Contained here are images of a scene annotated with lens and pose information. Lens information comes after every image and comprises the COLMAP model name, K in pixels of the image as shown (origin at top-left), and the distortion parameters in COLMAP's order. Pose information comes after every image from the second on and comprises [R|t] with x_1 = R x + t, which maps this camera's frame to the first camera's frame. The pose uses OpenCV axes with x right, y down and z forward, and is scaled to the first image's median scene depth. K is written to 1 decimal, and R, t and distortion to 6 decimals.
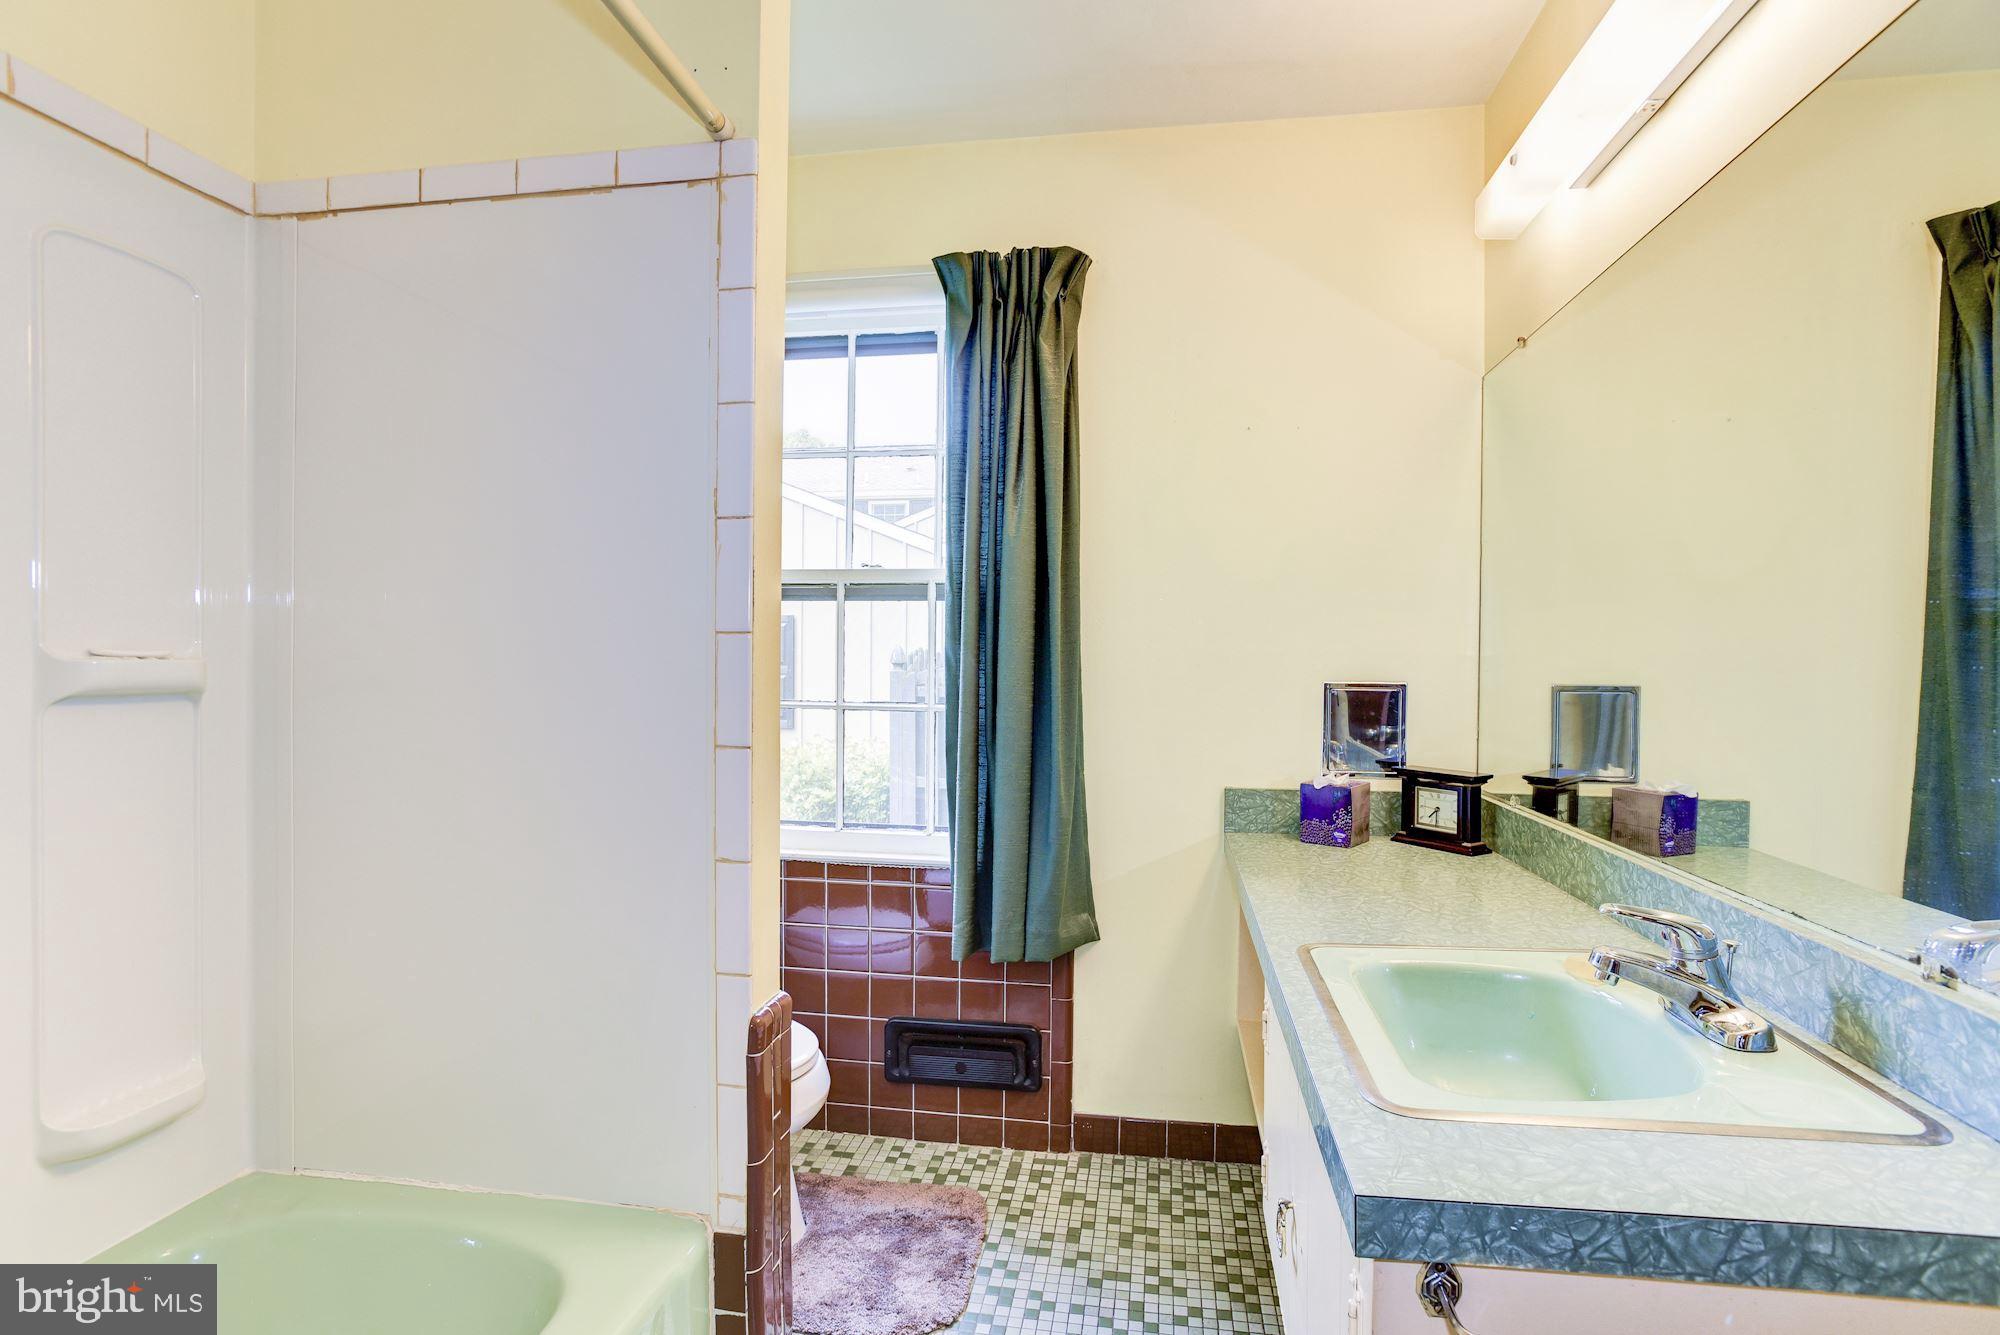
lens RADIAL K [[1008.7, 0, 998.2], [0, 1008.7, 661.8], [0, 0, 1]] dist [-0.047661, 0.027256]
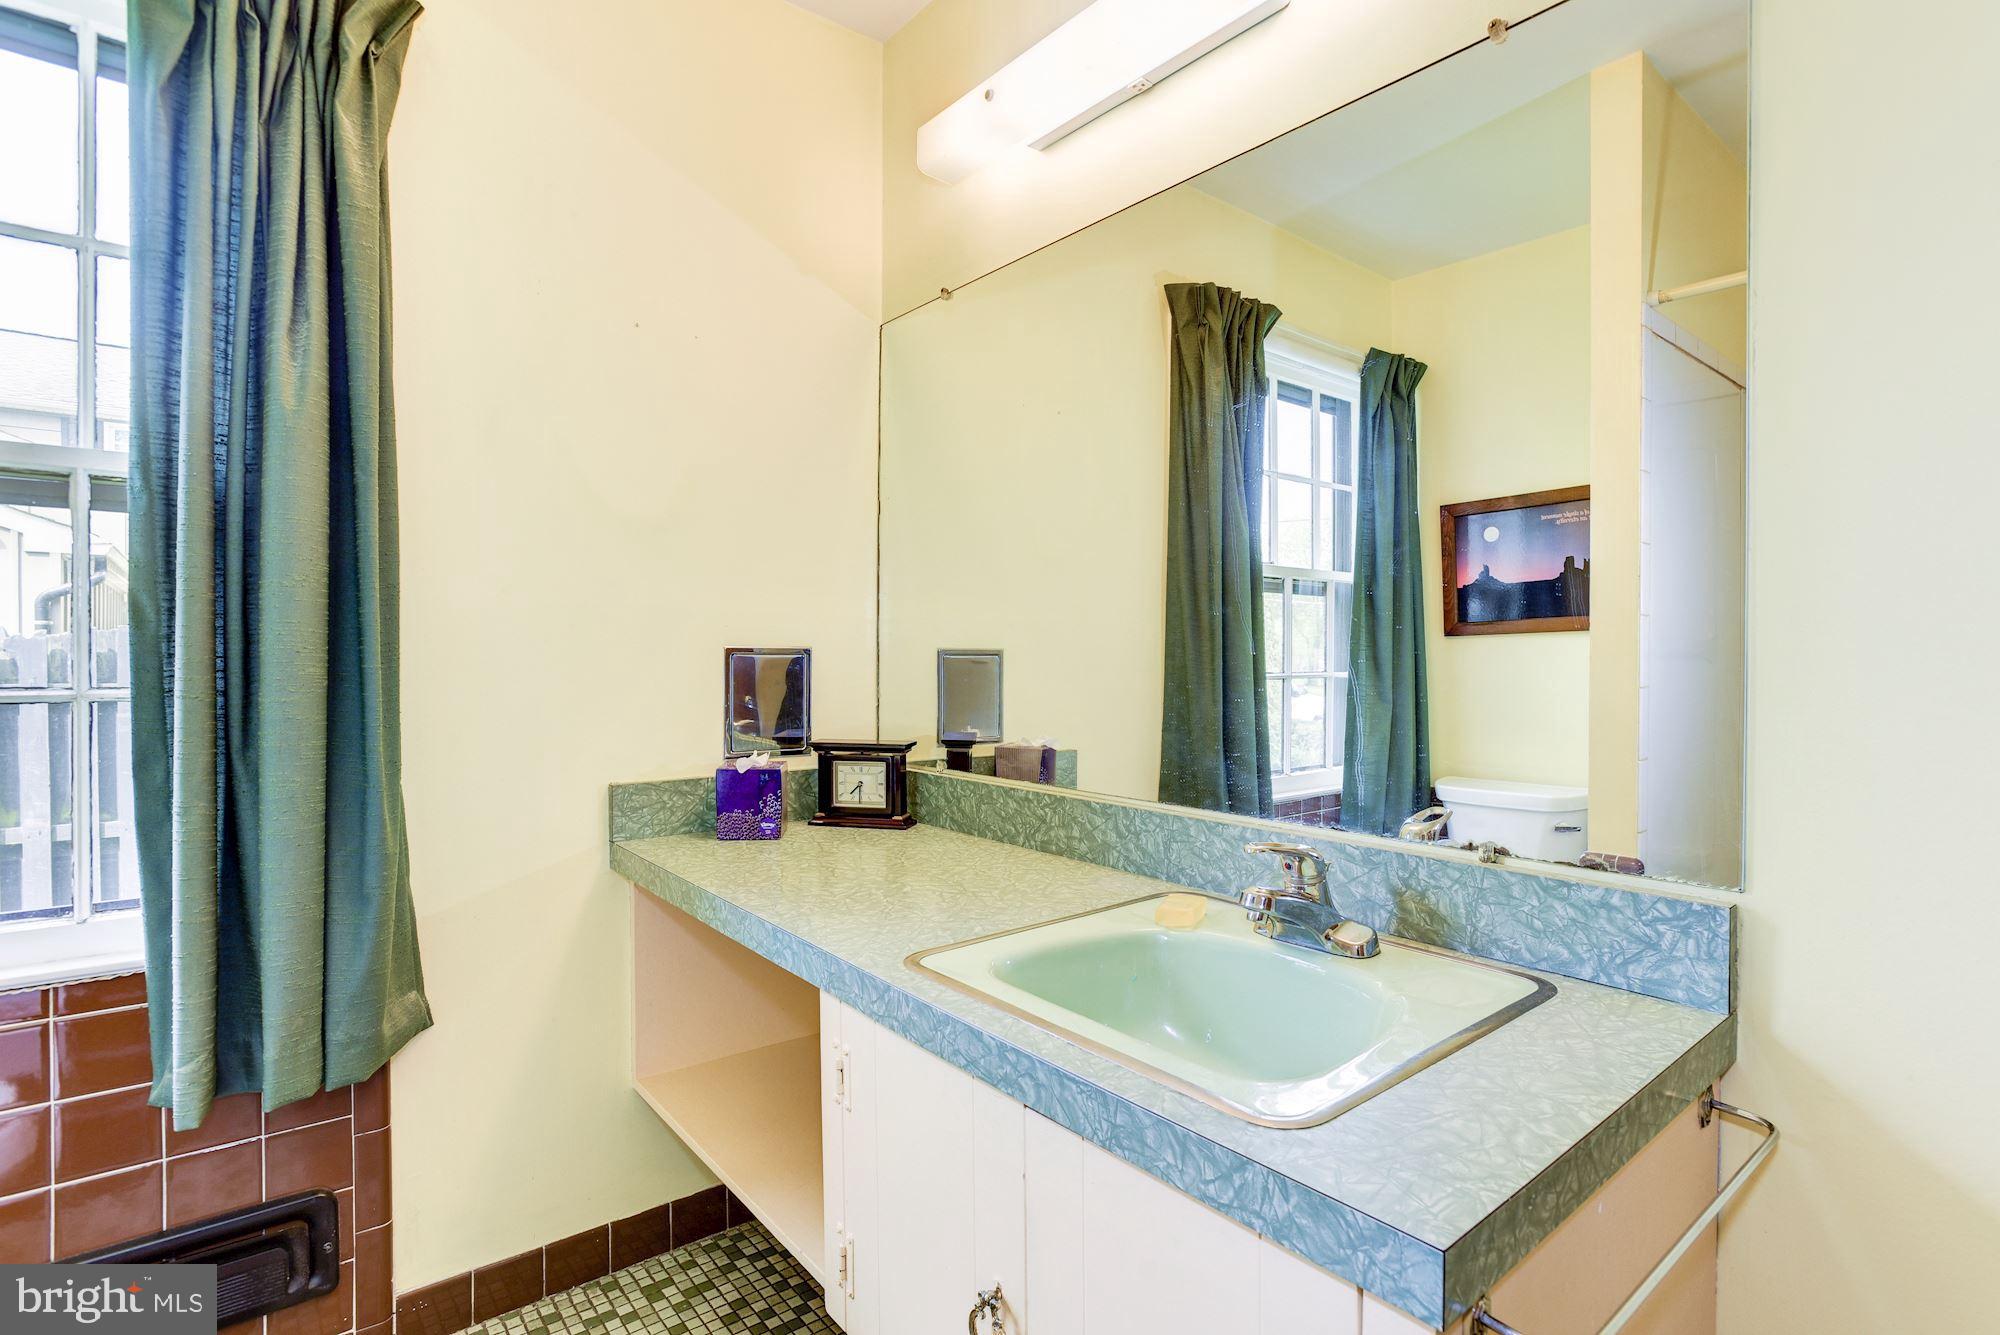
lens RADIAL K [[1008.7, 0, 998.2], [0, 1008.7, 661.8], [0, 0, 1]] dist [-0.047661, 0.027256]
pose [[0.658850, -0.007773, 0.752234, -0.163315], [0.005637, 0.999970, 0.005395, 0.030322], [-0.752253, 0.000686, 0.658874, 0.286229]]
